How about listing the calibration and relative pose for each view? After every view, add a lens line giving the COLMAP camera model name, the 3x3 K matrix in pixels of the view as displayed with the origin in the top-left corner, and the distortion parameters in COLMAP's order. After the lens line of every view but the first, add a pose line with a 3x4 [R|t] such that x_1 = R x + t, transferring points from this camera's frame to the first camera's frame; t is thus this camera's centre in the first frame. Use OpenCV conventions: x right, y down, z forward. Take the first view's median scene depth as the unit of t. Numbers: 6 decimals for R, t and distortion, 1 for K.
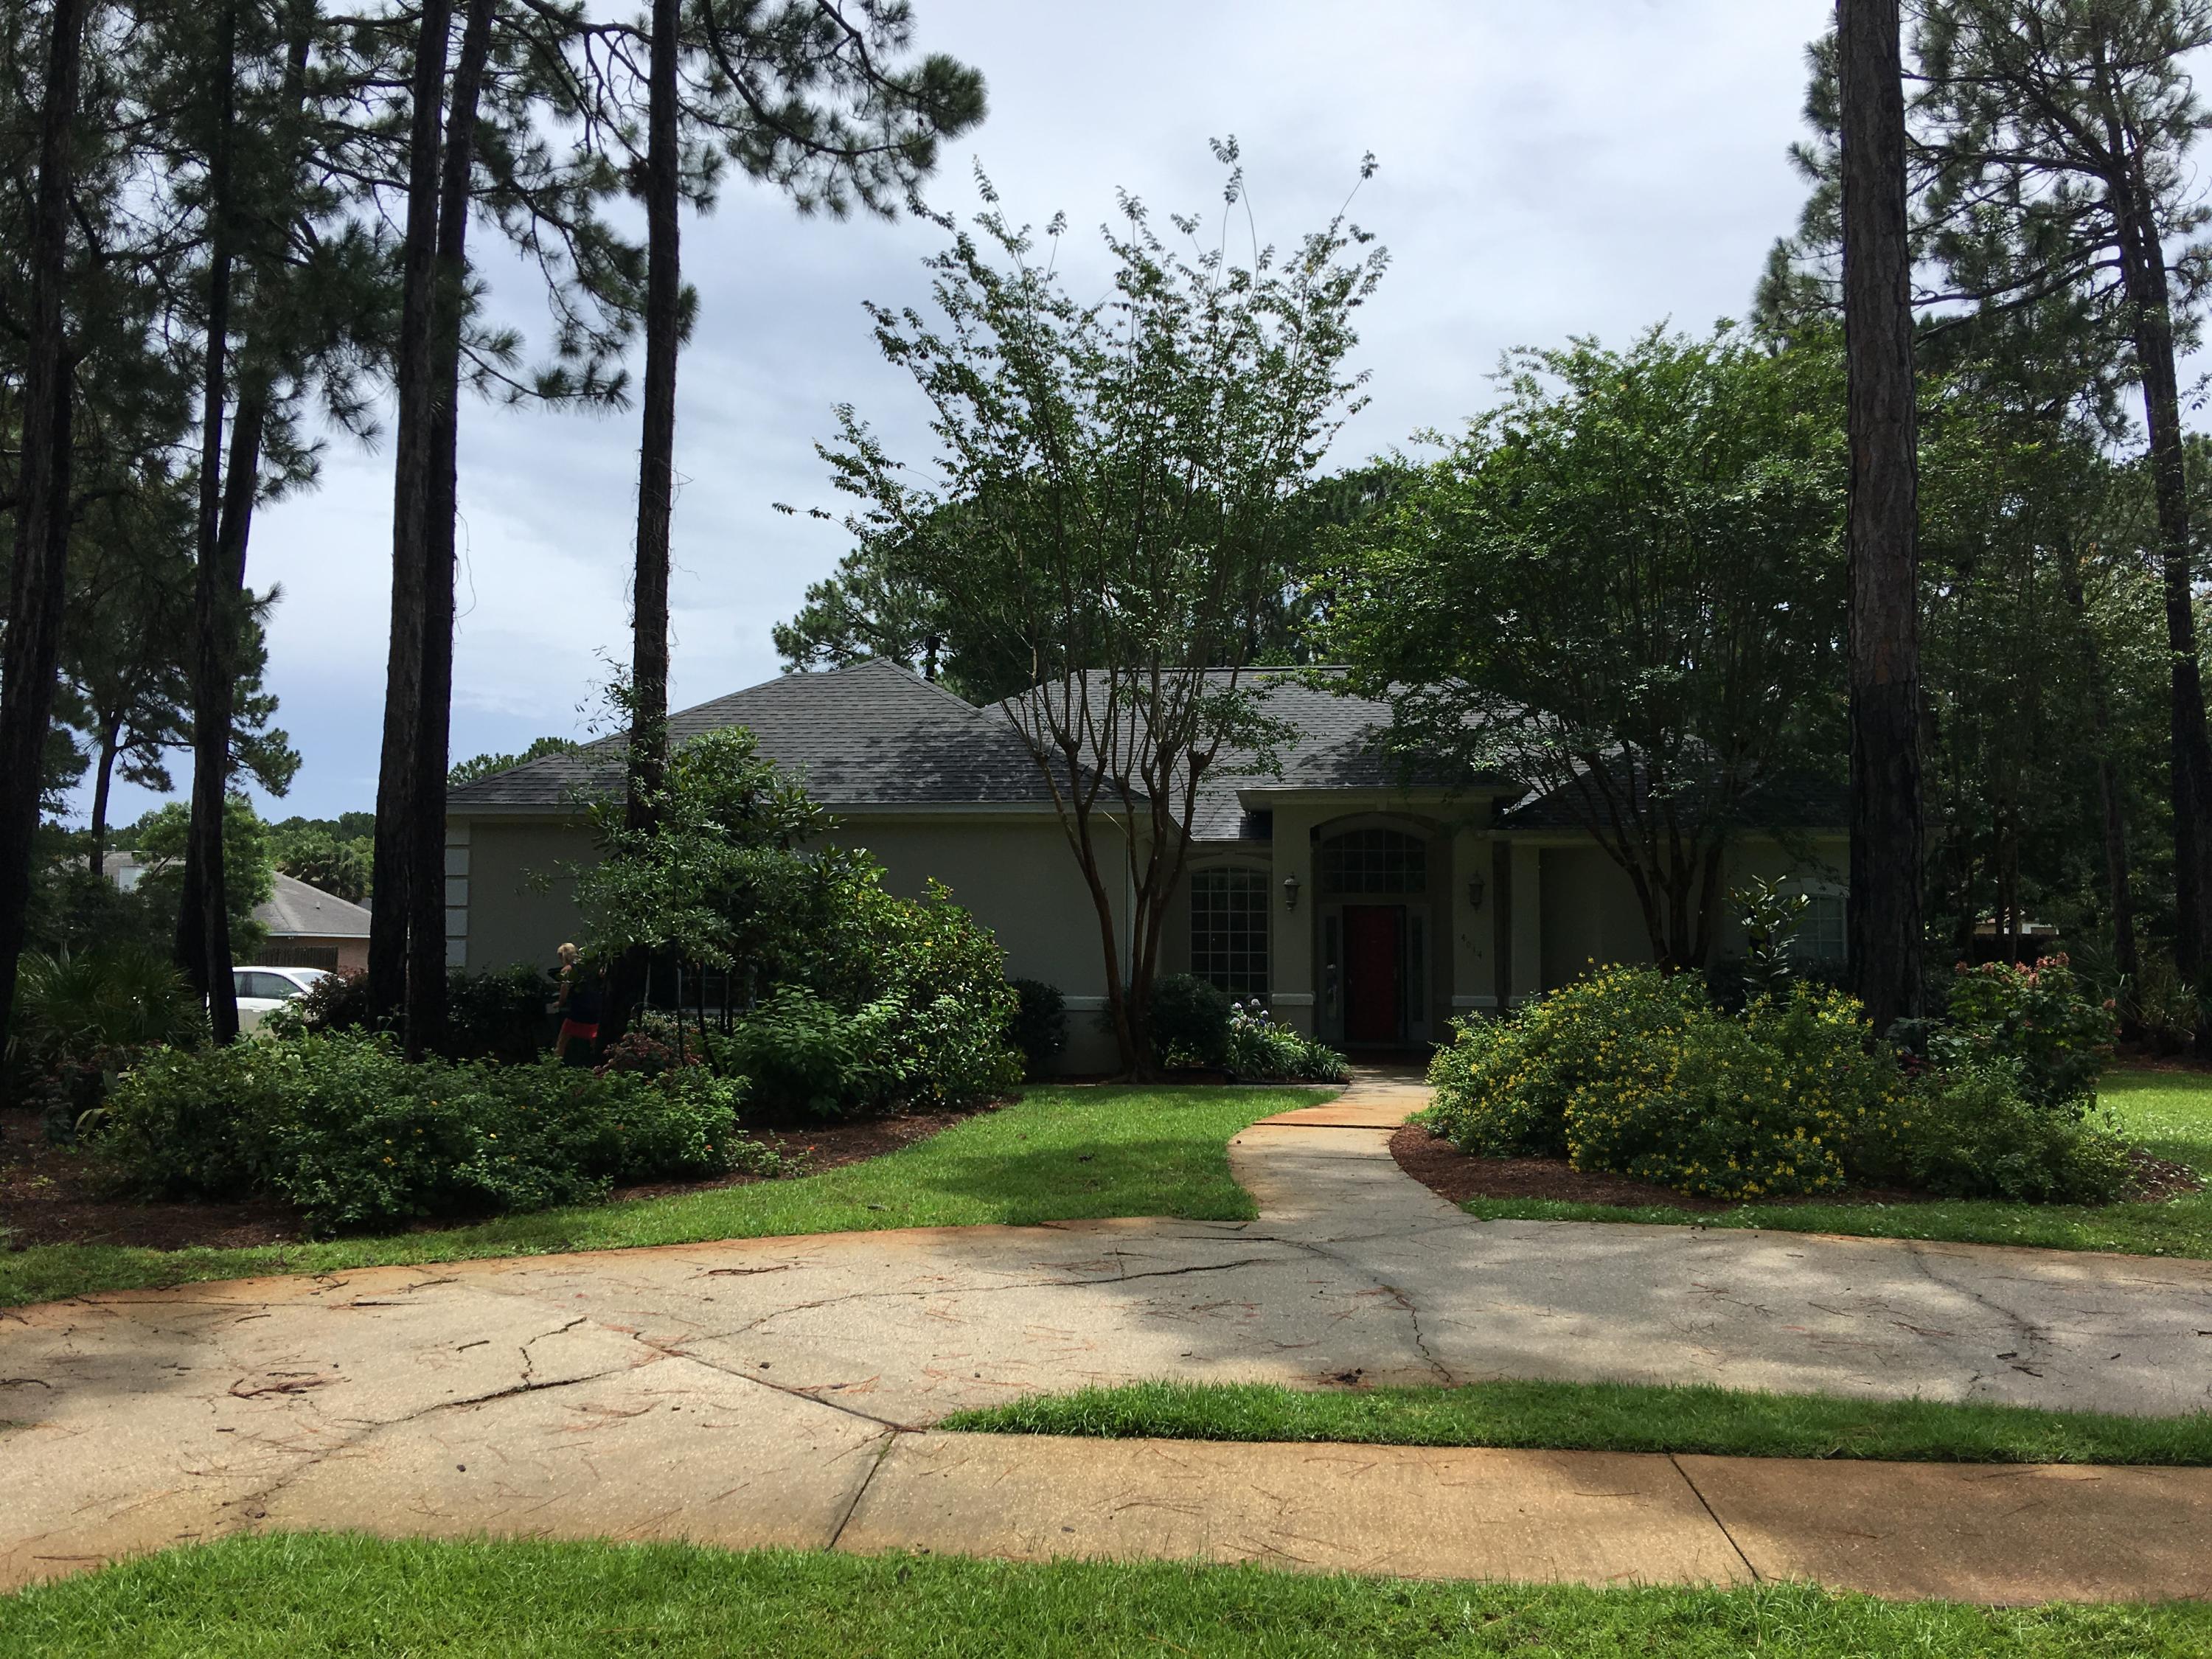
lens RADIAL K [[1875.7, 0, 1105.9], [0, 1875.7, 826.7], [0, 0, 1]] dist [0.050064, -0.066061]
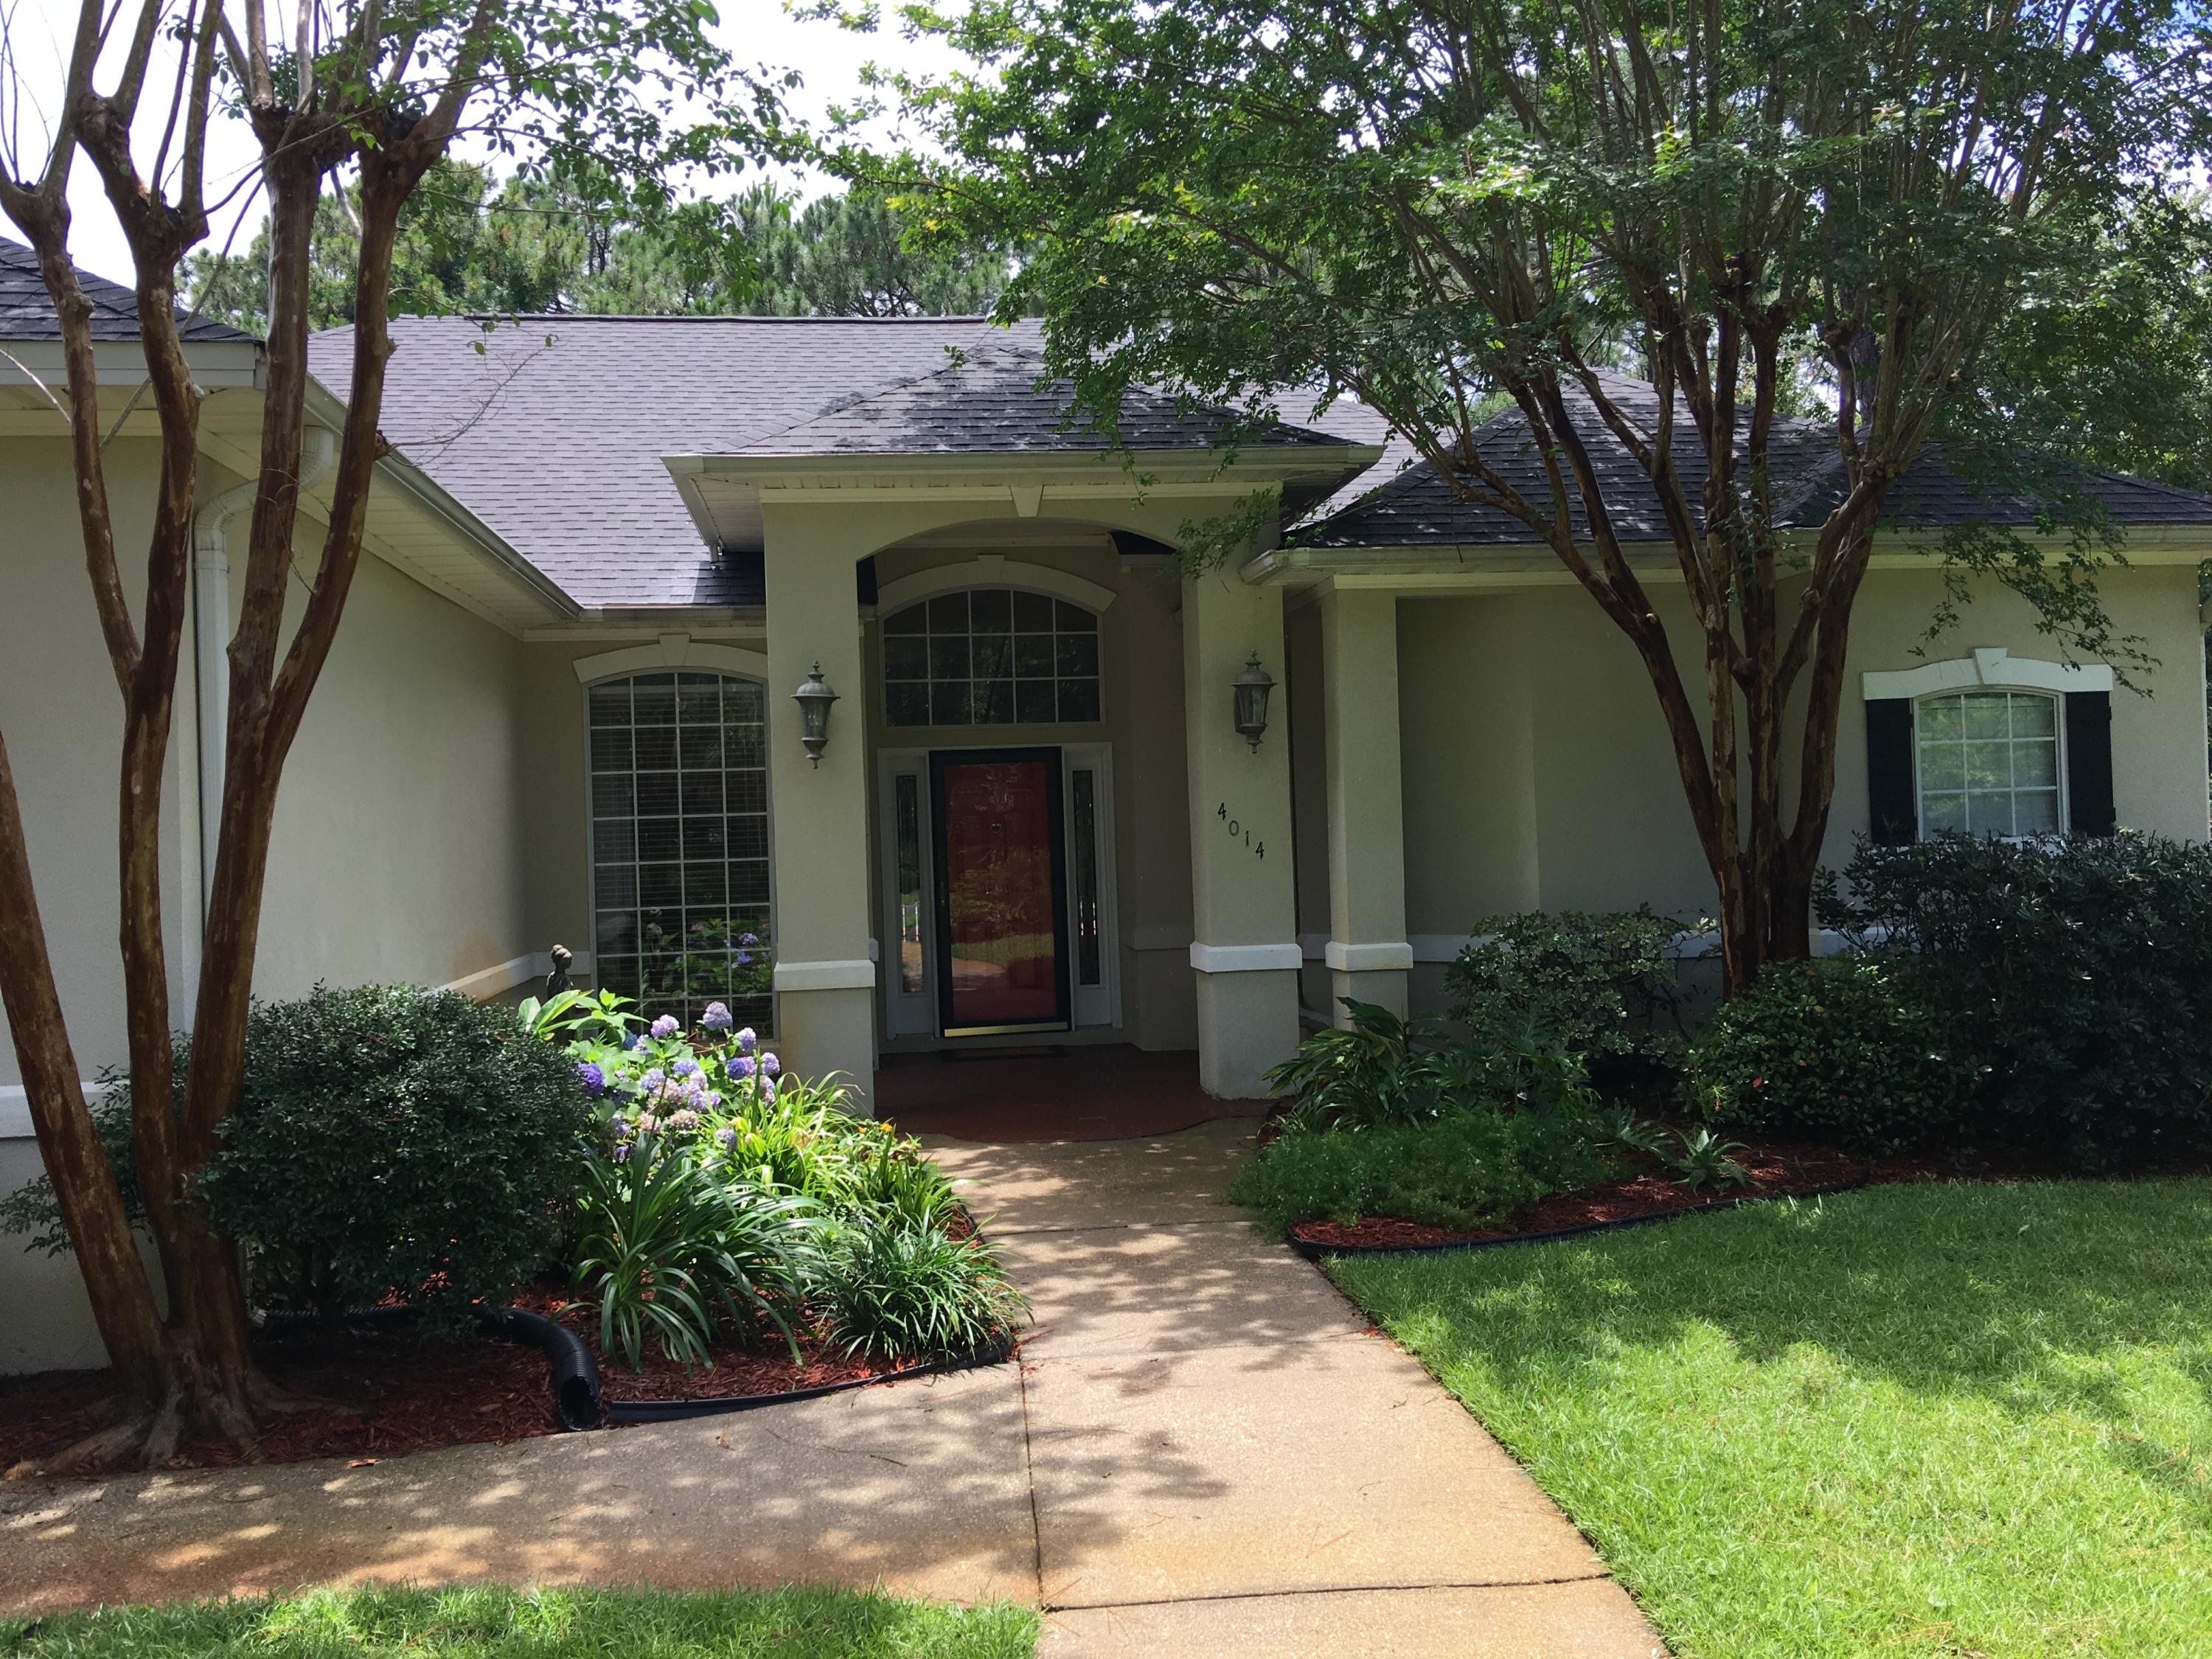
lens RADIAL K [[1875.7, 0, 1105.6], [0, 1875.7, 829.6], [0, 0, 1]] dist [0.050064, -0.066061]
pose [[0.969944, -0.038369, 0.240284, 0.060275], [0.020881, 0.996972, 0.074910, 0.029767], [-0.242430, -0.067642, 0.967808, 0.580768]]
